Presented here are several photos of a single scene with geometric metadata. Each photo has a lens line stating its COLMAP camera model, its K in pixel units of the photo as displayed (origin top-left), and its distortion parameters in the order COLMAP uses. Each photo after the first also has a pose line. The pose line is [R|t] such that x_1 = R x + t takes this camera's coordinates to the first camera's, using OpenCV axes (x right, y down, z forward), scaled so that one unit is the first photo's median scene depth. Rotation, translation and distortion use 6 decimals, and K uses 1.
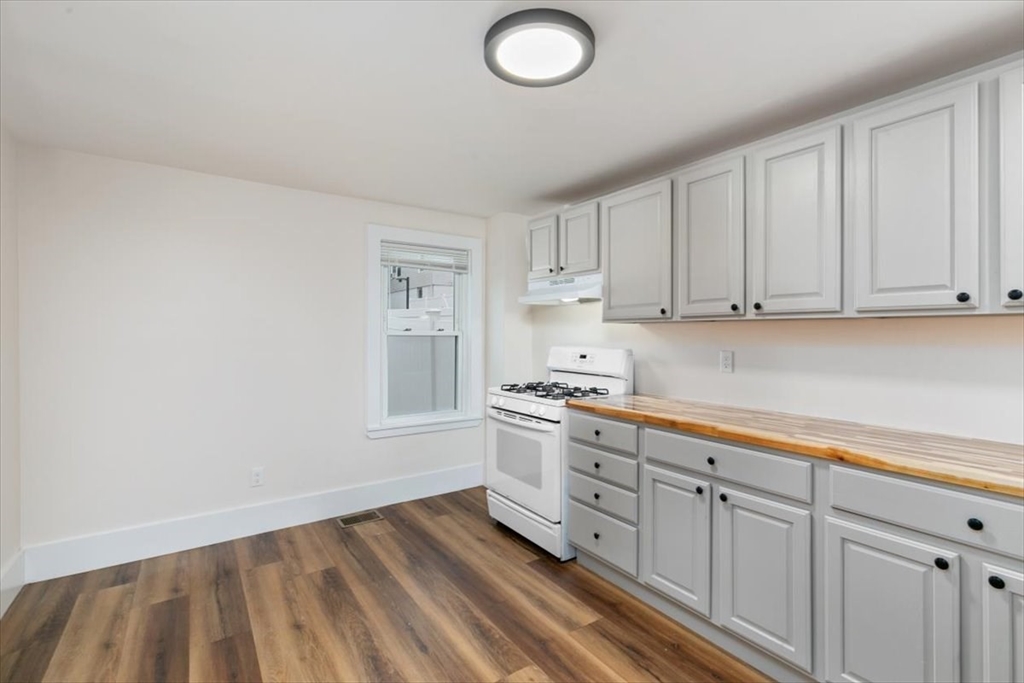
lens RADIAL K [[469.1, 0, 511.6], [0, 469.1, 331.9], [0, 0, 1]] dist [0.007907, 0.000064]
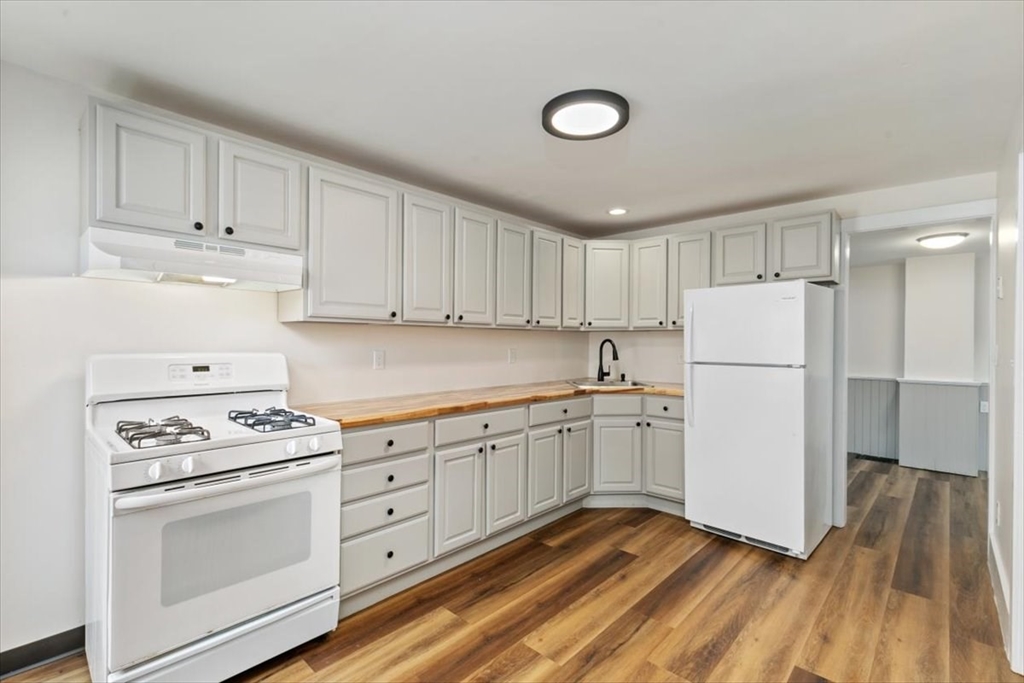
lens RADIAL K [[469.1, 0, 505.9], [0, 469.1, 343.4], [0, 0, 1]] dist [0.007907, 0.000064]
pose [[-0.207285, -0.009948, 0.978230, -0.853599], [-0.008695, 0.999928, 0.008327, 0.010685], [-0.978242, -0.006779, -0.207356, 1.080907]]
